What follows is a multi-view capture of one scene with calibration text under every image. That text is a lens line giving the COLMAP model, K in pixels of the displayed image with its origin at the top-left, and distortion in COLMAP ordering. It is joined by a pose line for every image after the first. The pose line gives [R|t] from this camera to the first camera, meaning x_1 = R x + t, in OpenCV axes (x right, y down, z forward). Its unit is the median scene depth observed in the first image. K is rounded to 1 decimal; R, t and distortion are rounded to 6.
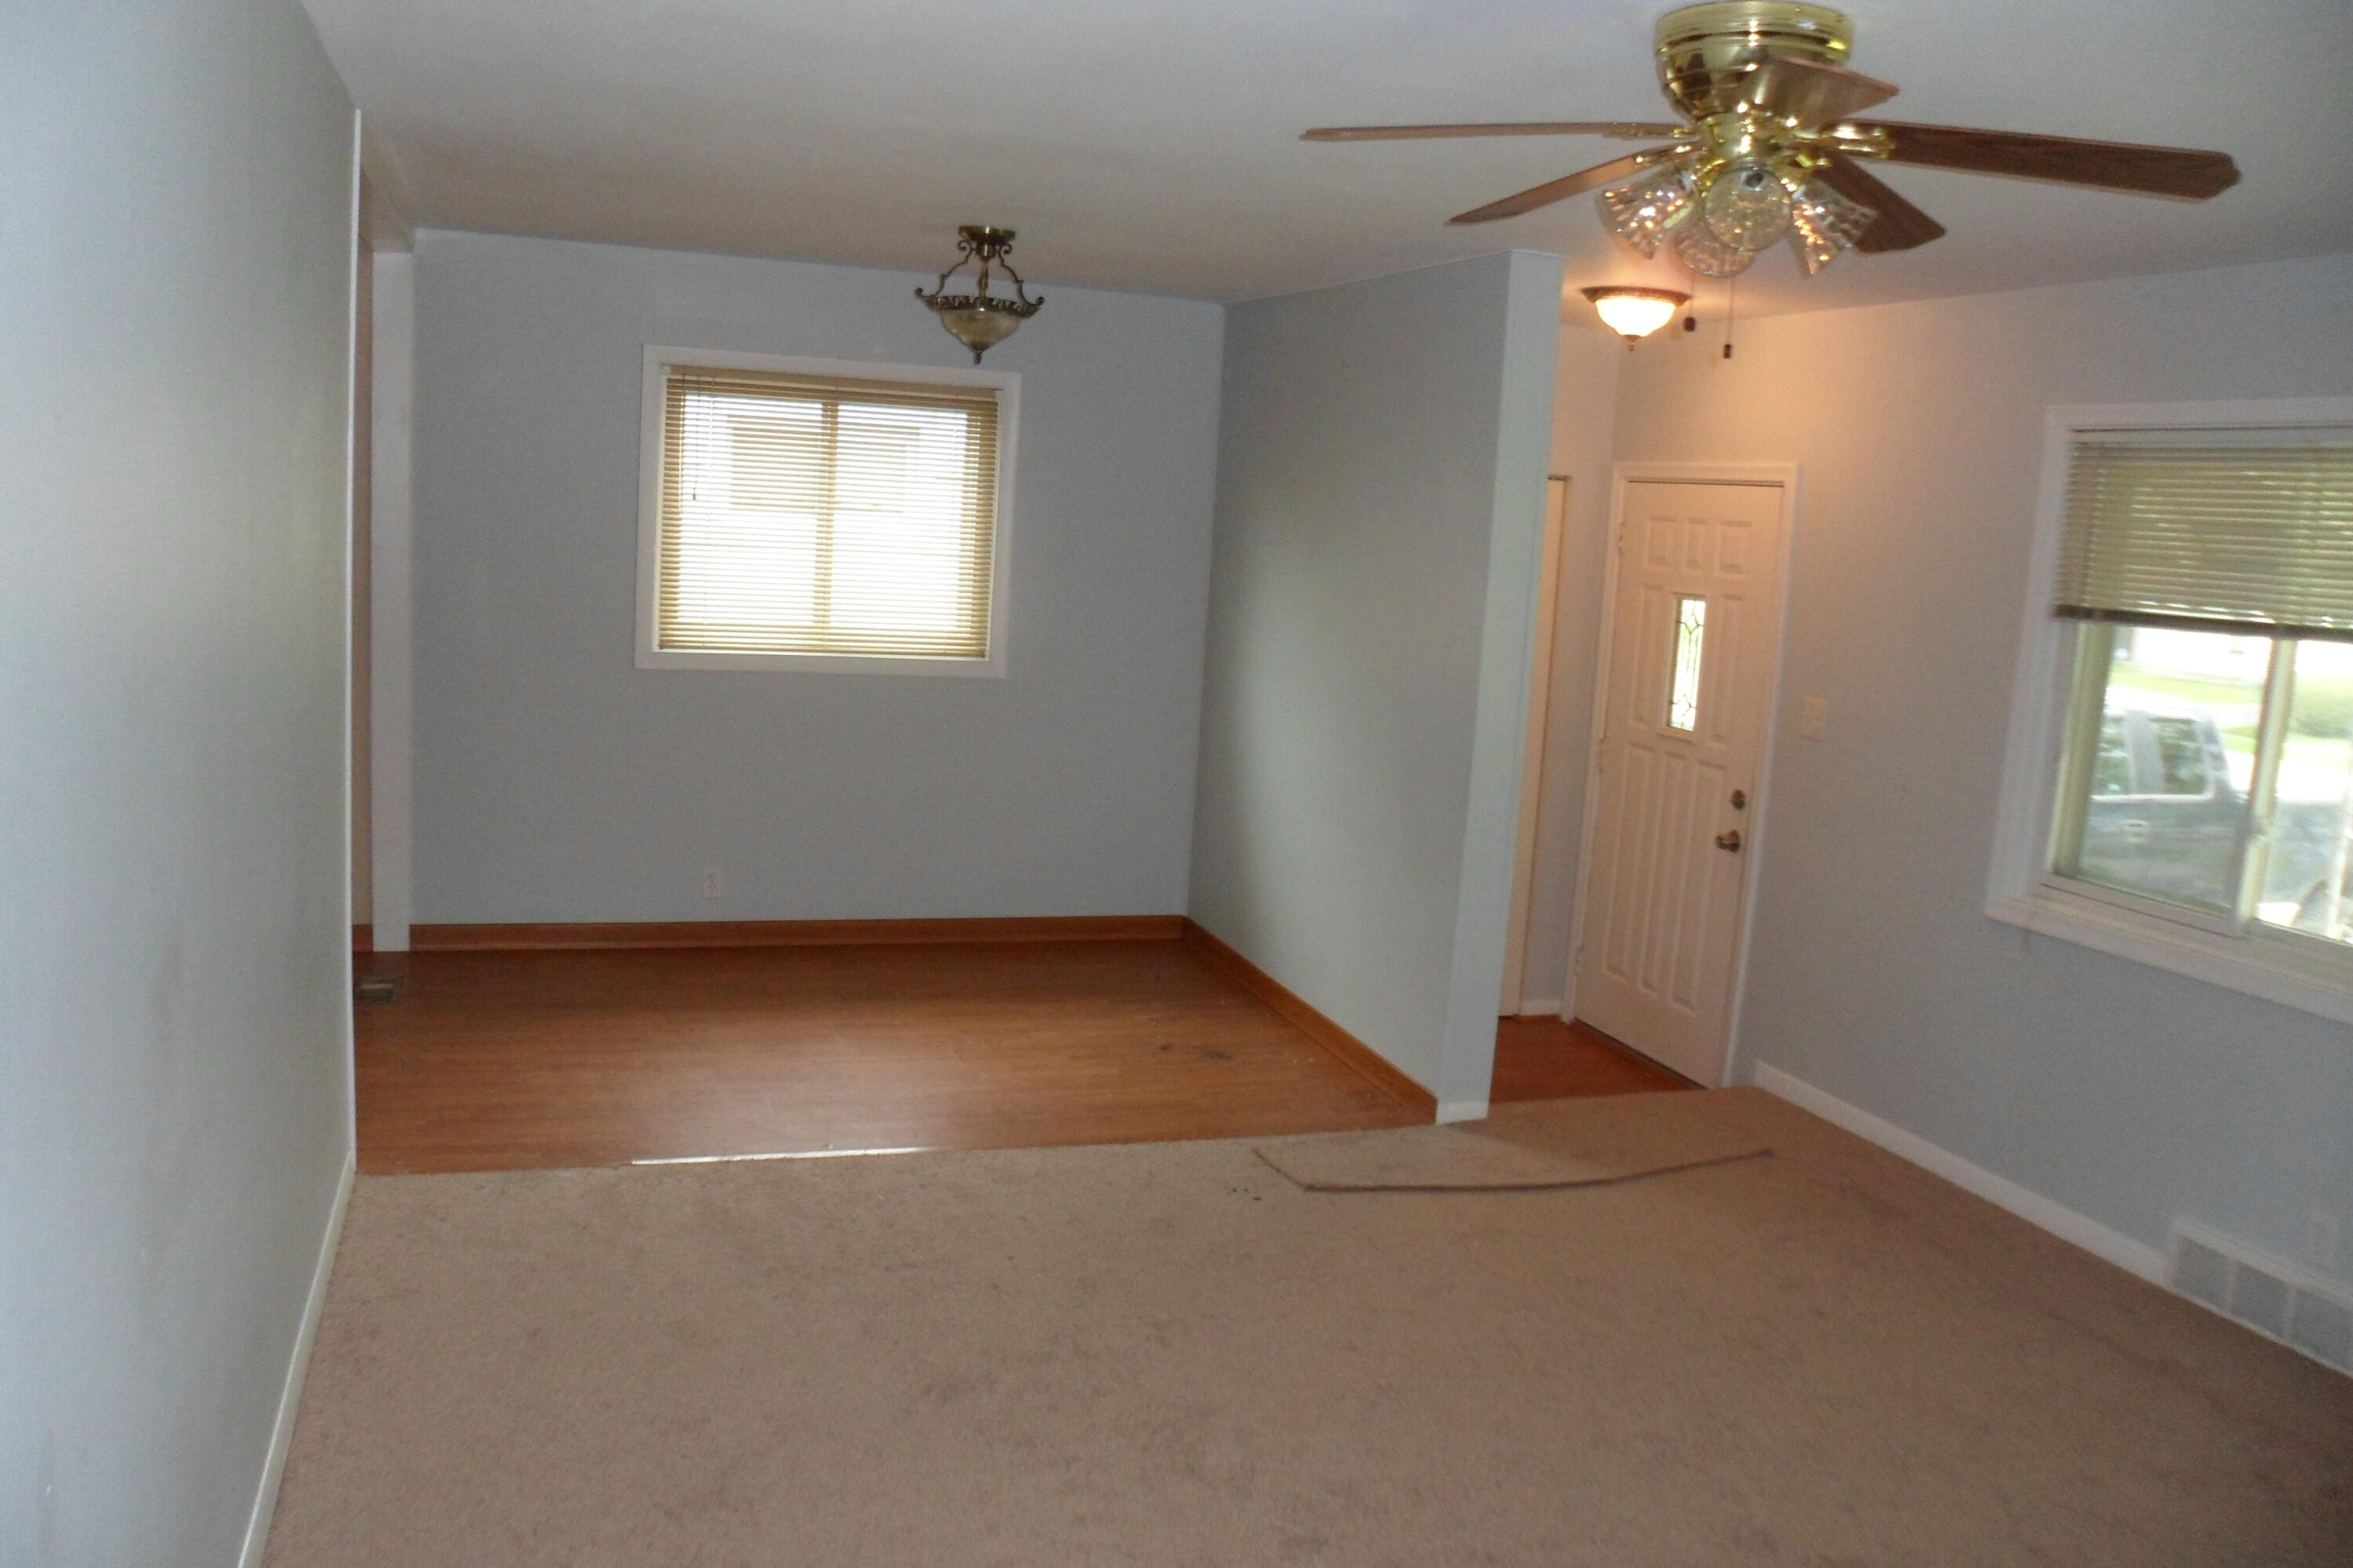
lens RADIAL K [[1879.3, 0, 1173.6], [0, 1879.3, 780.4], [0, 0, 1]] dist [-0.011058, -0.004282]
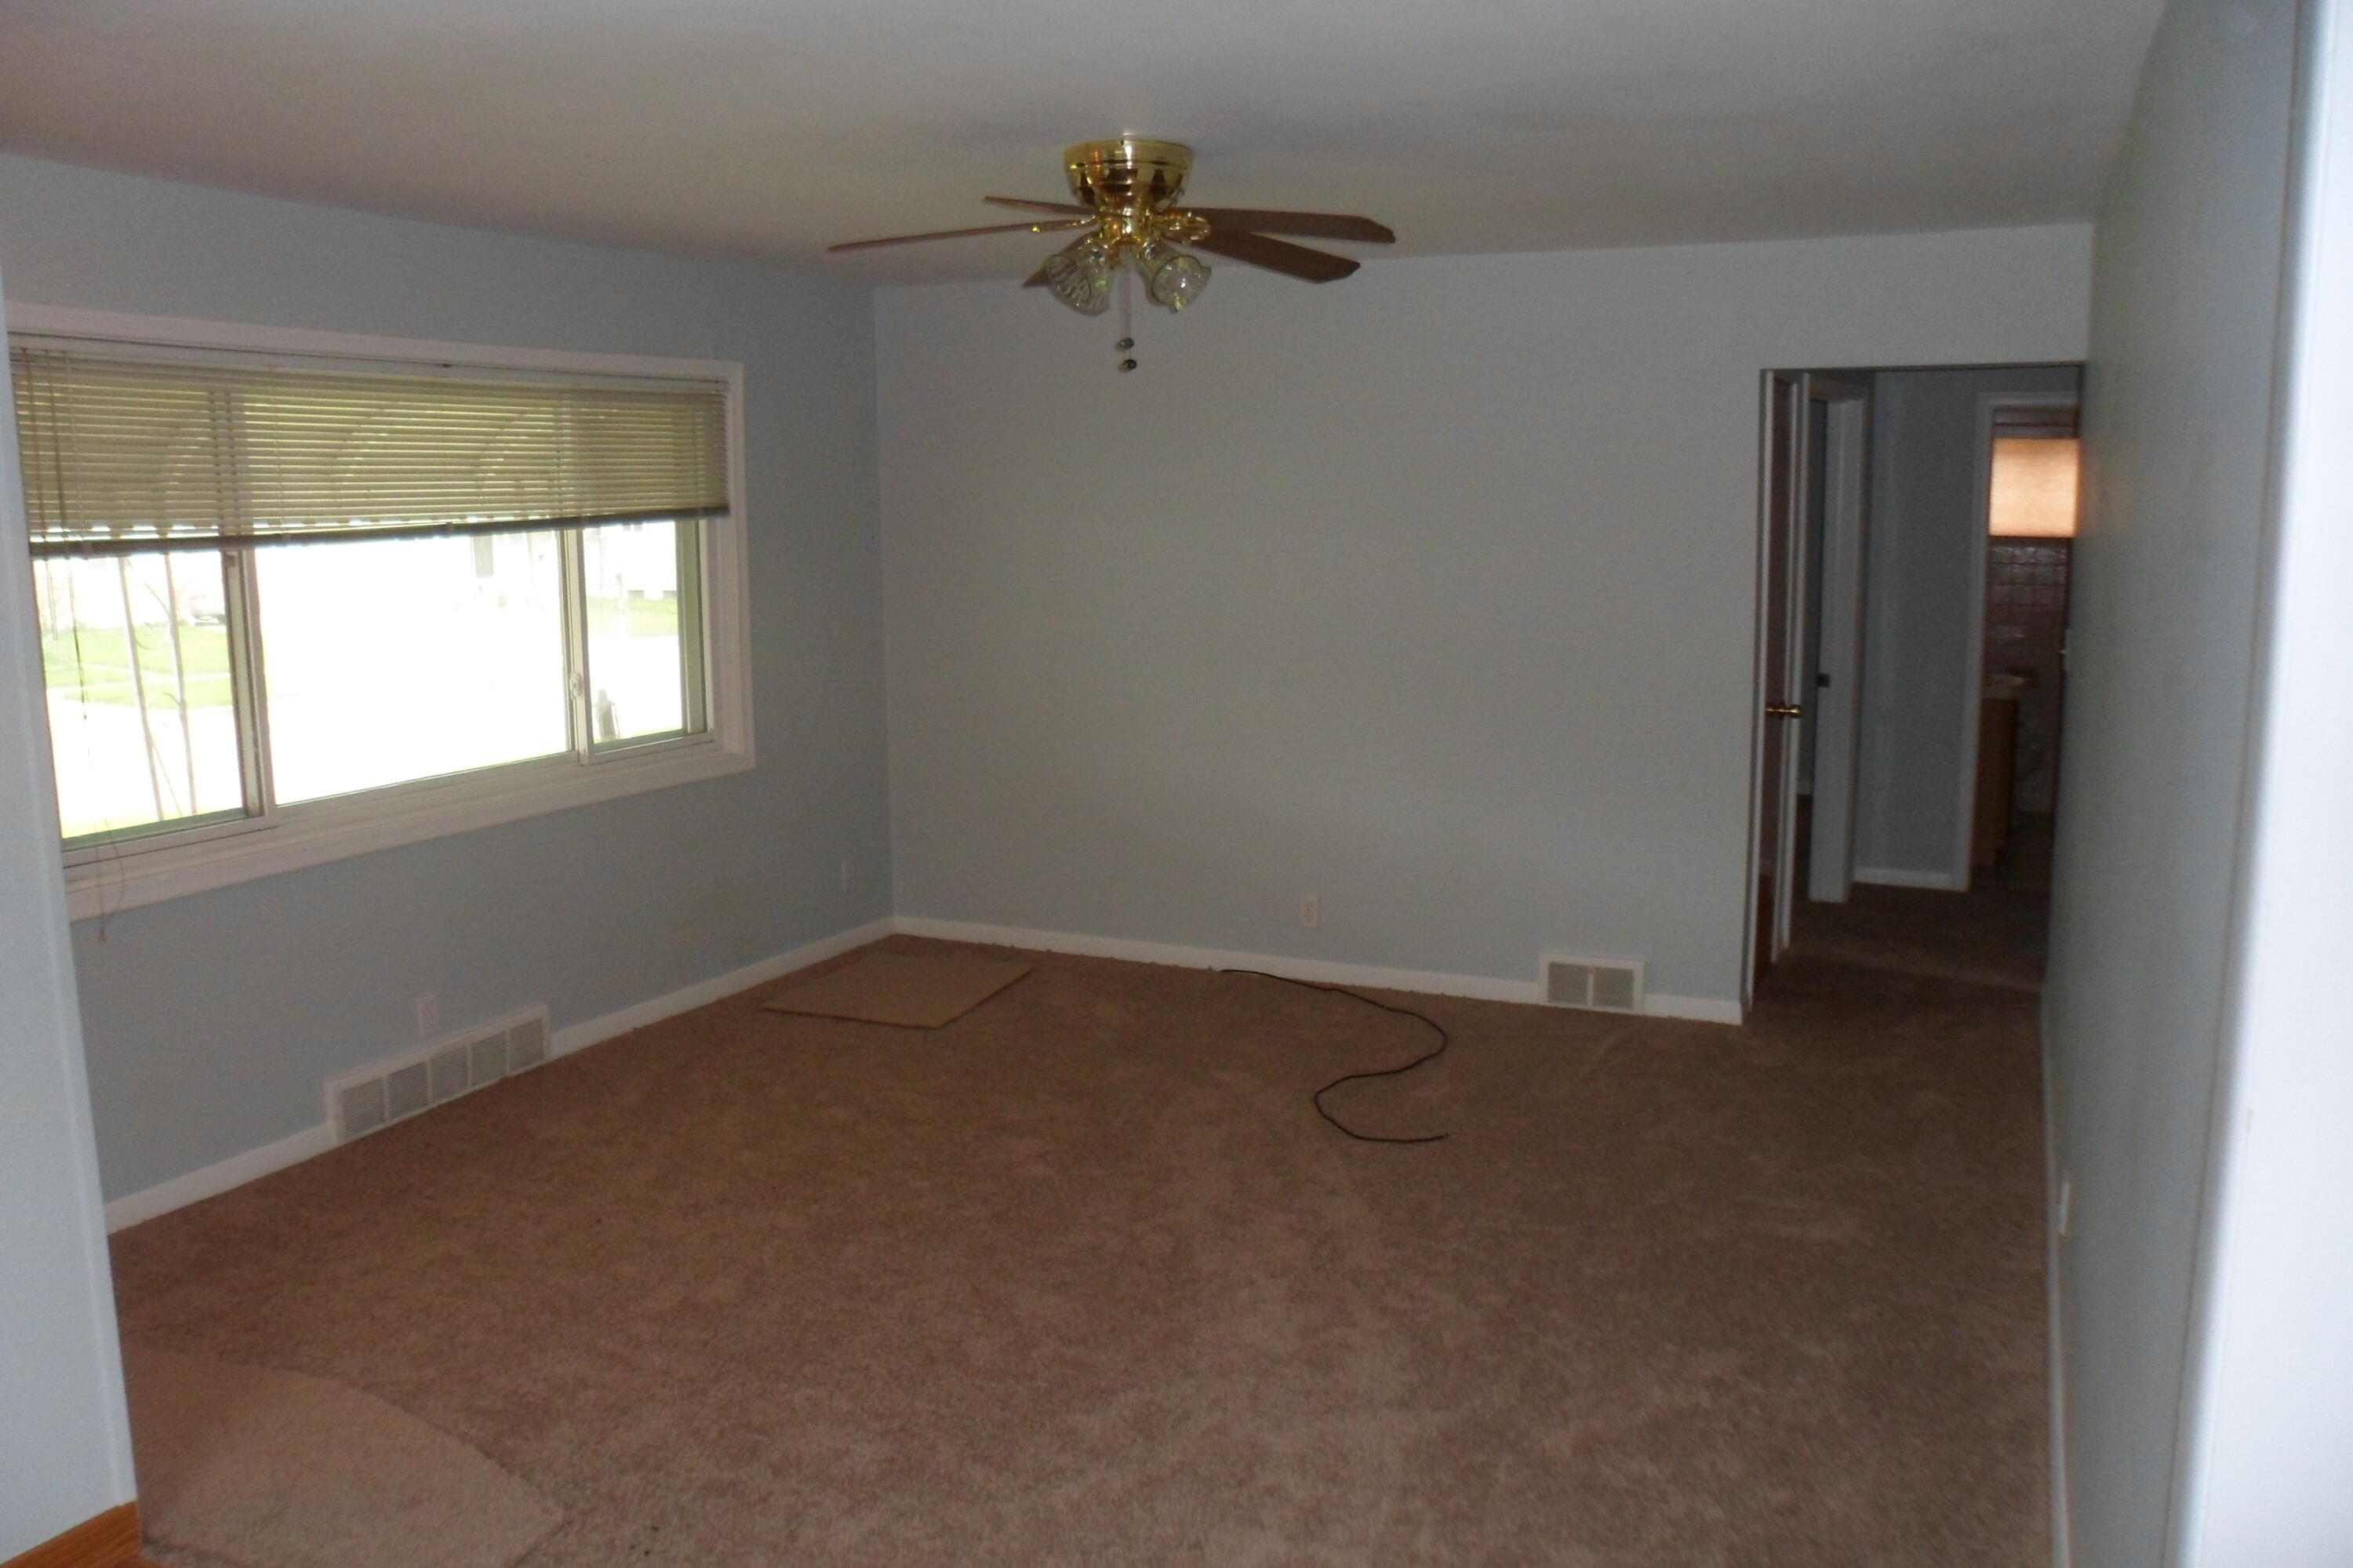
lens RADIAL K [[1879.3, 0, 1176.2], [0, 1879.3, 787.5], [0, 0, 1]] dist [-0.011058, -0.004282]
pose [[-0.733991, -0.152207, 0.661884, -0.537751], [0.068101, 0.953157, 0.294708, -0.224585], [-0.675737, 0.261388, -0.689243, 1.409088]]
